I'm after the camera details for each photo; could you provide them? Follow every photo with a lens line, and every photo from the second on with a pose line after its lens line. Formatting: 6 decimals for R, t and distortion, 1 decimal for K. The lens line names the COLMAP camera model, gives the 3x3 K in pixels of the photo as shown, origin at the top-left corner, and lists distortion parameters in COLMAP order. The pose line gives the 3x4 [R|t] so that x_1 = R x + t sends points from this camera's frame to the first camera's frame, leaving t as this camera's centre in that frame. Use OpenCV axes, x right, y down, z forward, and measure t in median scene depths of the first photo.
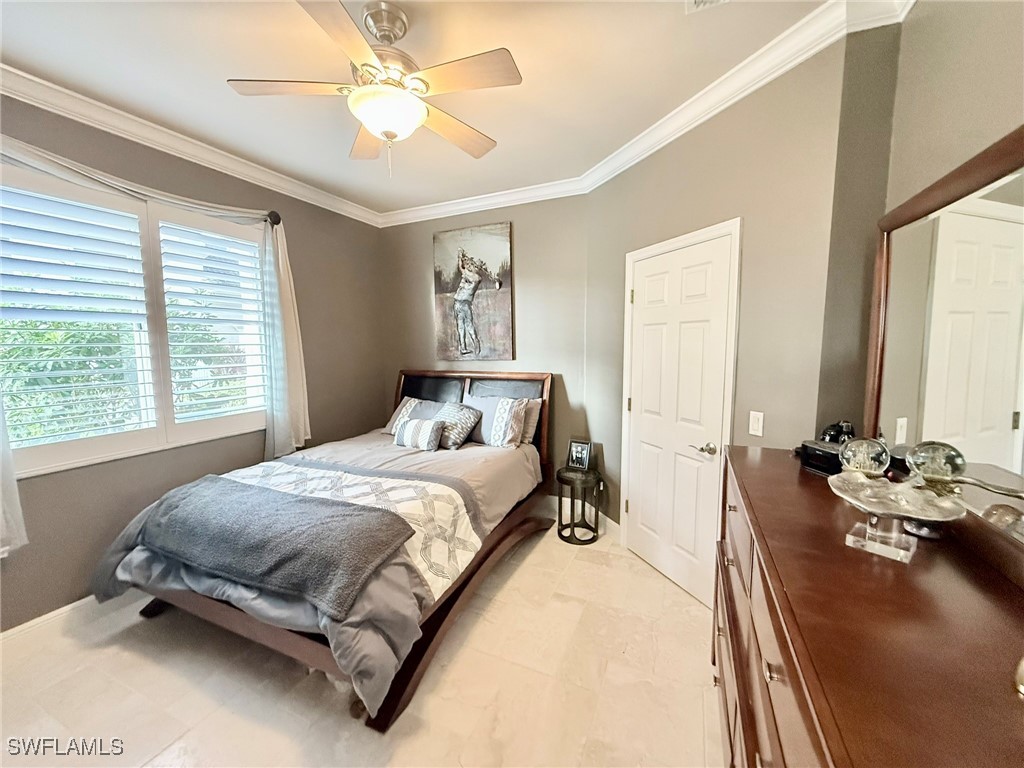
lens RADIAL K [[406.8, 0, 509.1], [0, 406.8, 382.2], [0, 0, 1]] dist [0.000562, -0.000040]
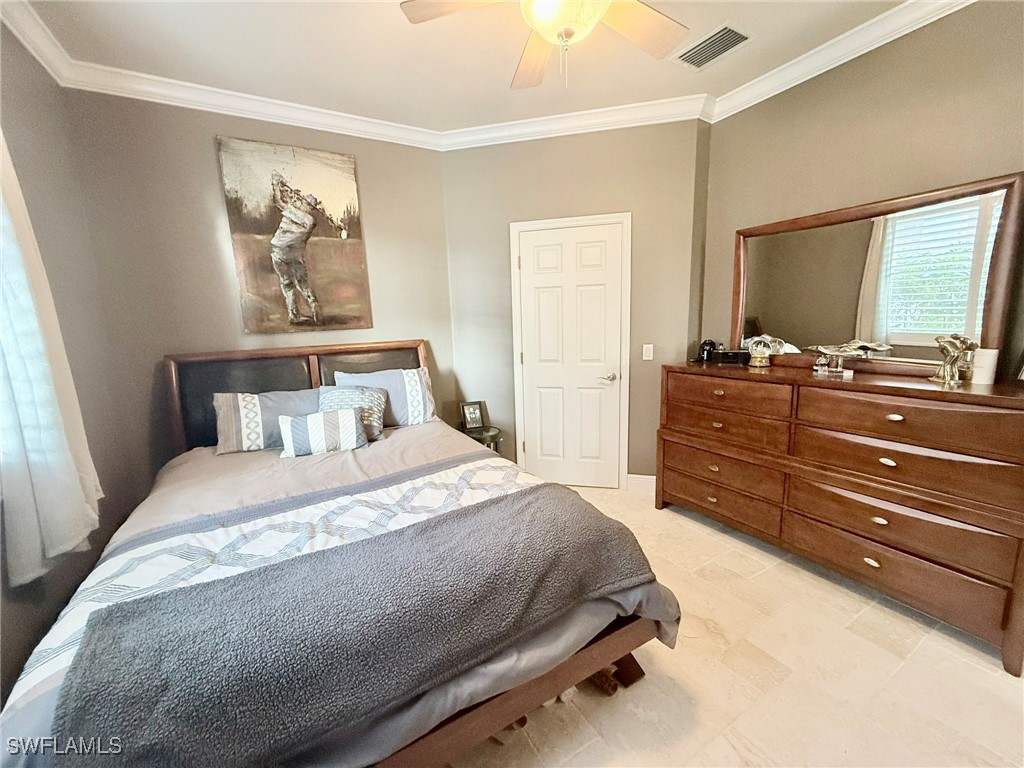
lens RADIAL K [[406.8, 0, 509.7], [0, 406.8, 381.3], [0, 0, 1]] dist [0.000562, -0.000040]
pose [[0.582482, -0.138420, 0.800971, -0.604708], [0.106066, 0.989912, 0.093939, 0.006636], [-0.805894, 0.030238, 0.591288, 0.327473]]
